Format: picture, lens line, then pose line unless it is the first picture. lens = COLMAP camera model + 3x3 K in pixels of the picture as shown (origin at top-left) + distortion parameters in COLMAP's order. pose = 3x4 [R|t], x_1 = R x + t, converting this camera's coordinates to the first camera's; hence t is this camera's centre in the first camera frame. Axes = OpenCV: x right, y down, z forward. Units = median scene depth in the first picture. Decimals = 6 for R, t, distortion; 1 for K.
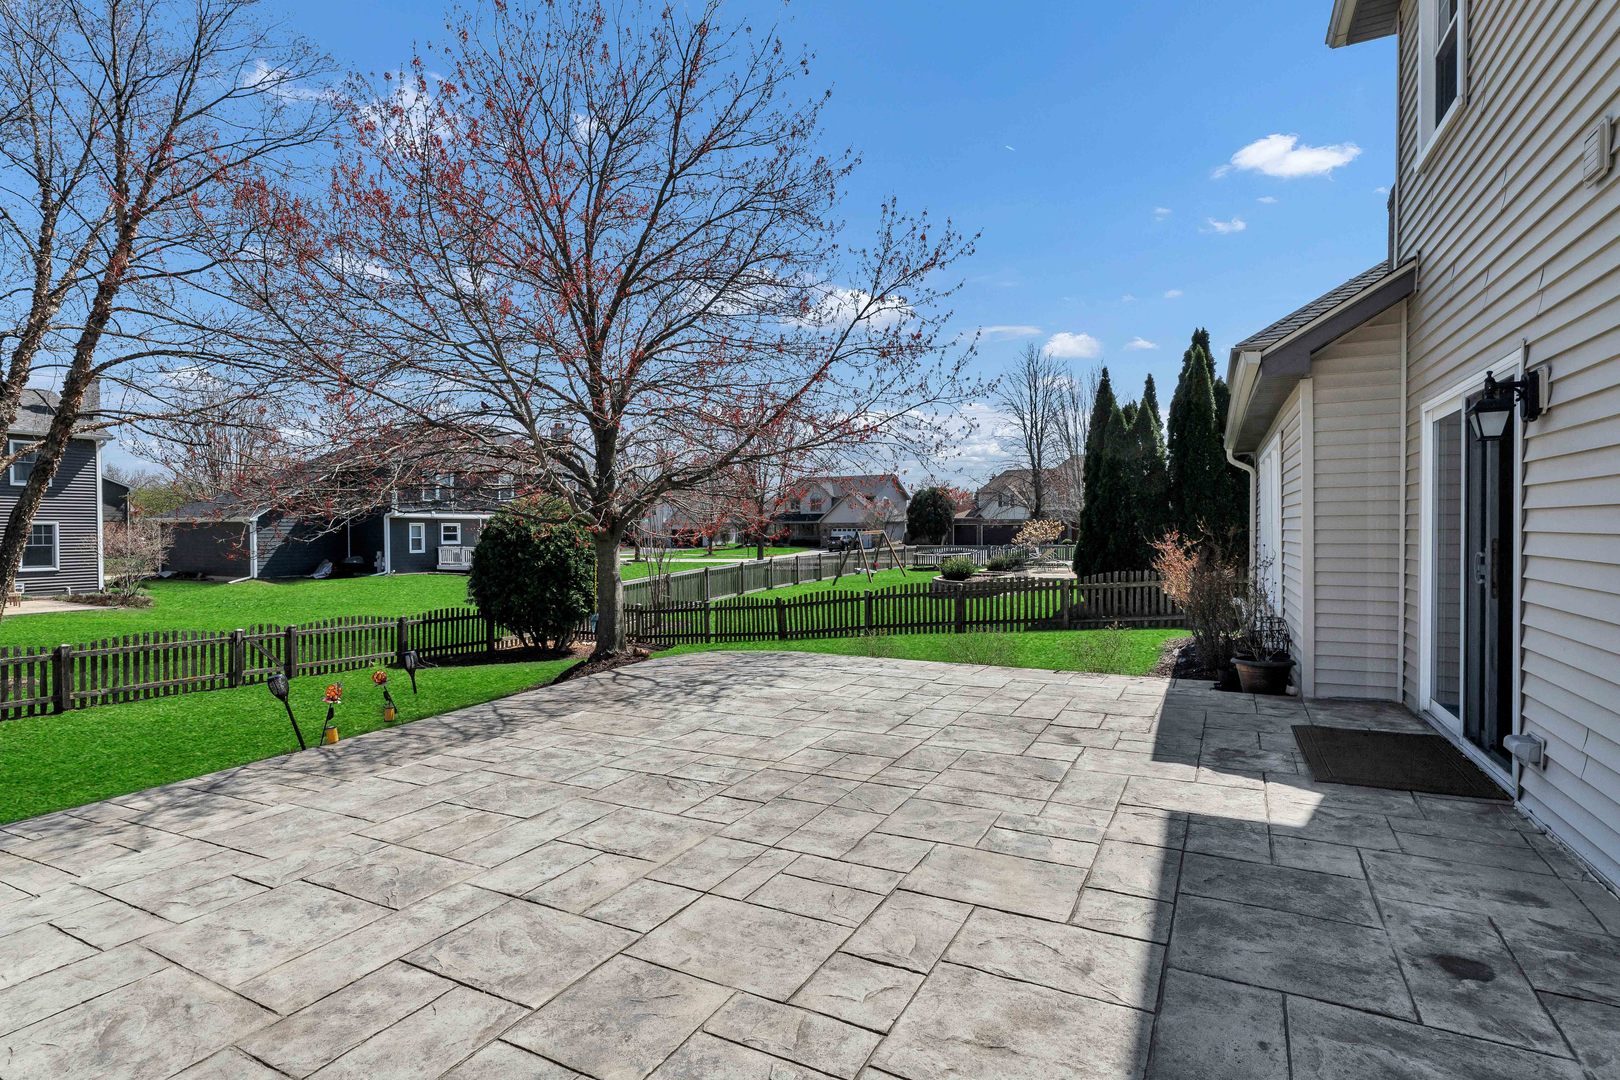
lens RADIAL K [[799.1, 0, 810.3], [0, 799.1, 541.7], [0, 0, 1]] dist [-0.001287, 0.001128]
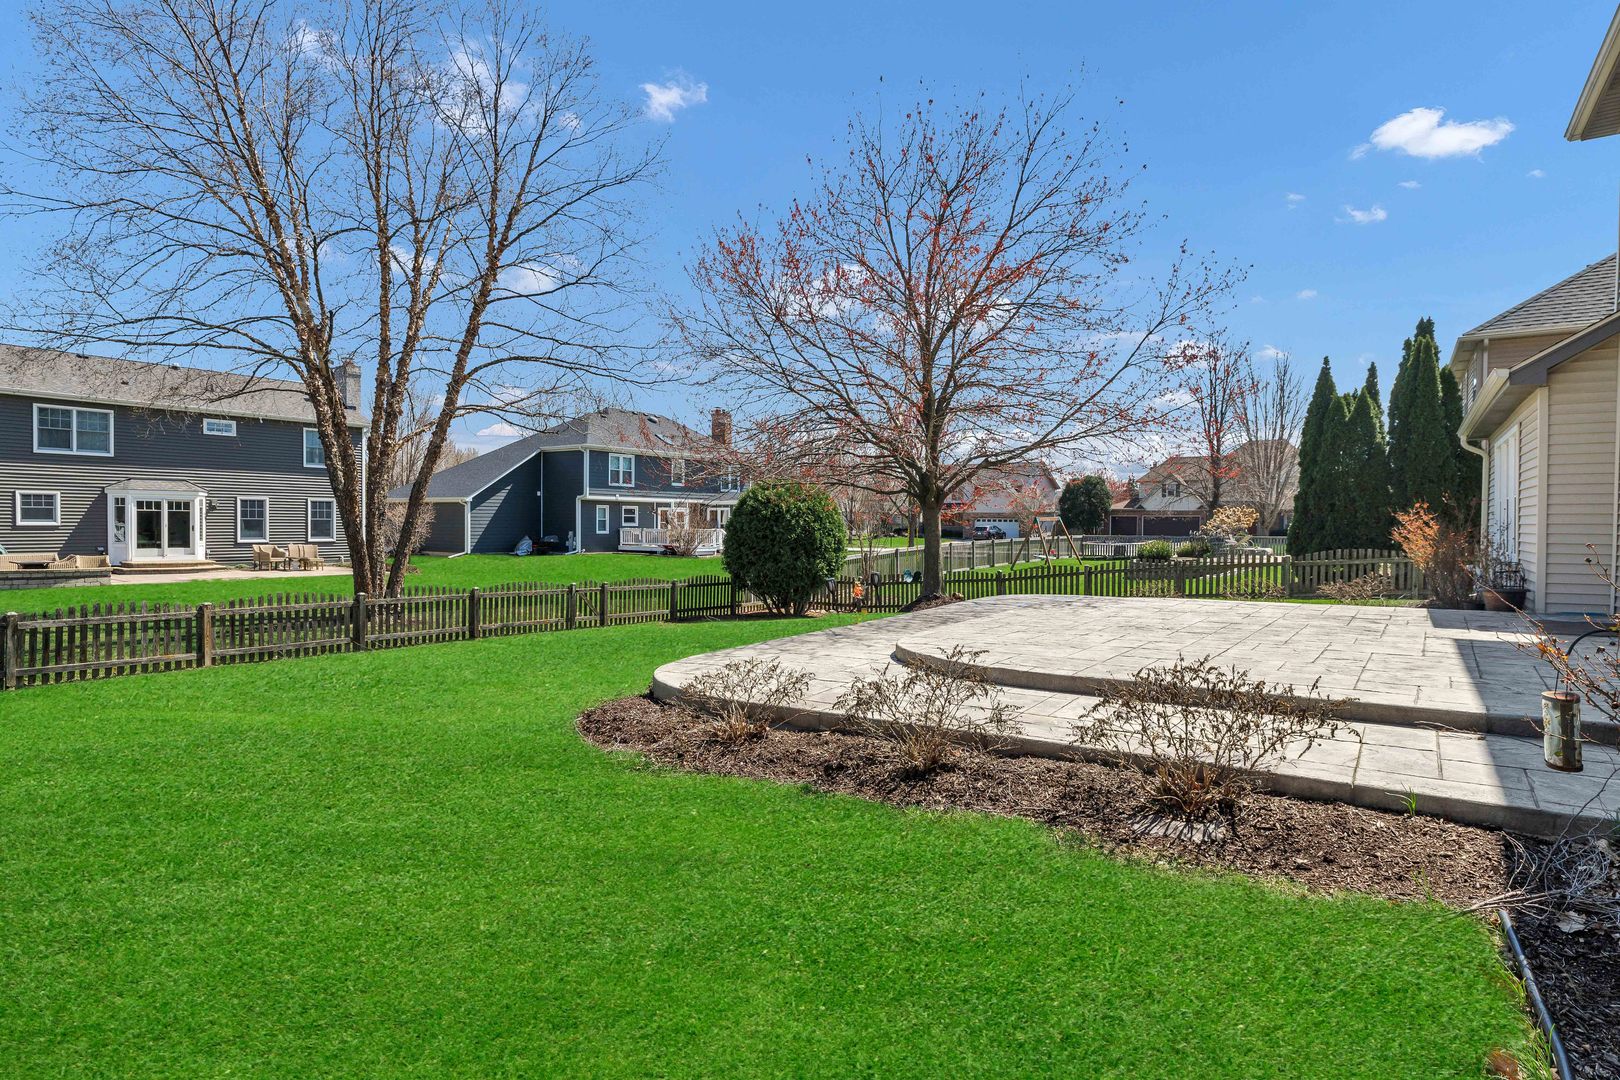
lens RADIAL K [[872.6, 0, 806.4], [0, 872.6, 539.0], [0, 0, 1]] dist [0.005897, -0.000817]
pose [[0.990797, 0.015441, -0.134473, -0.145211], [-0.014886, 0.999876, 0.005134, 0.024156], [0.134536, -0.003085, 0.990904, -0.225595]]
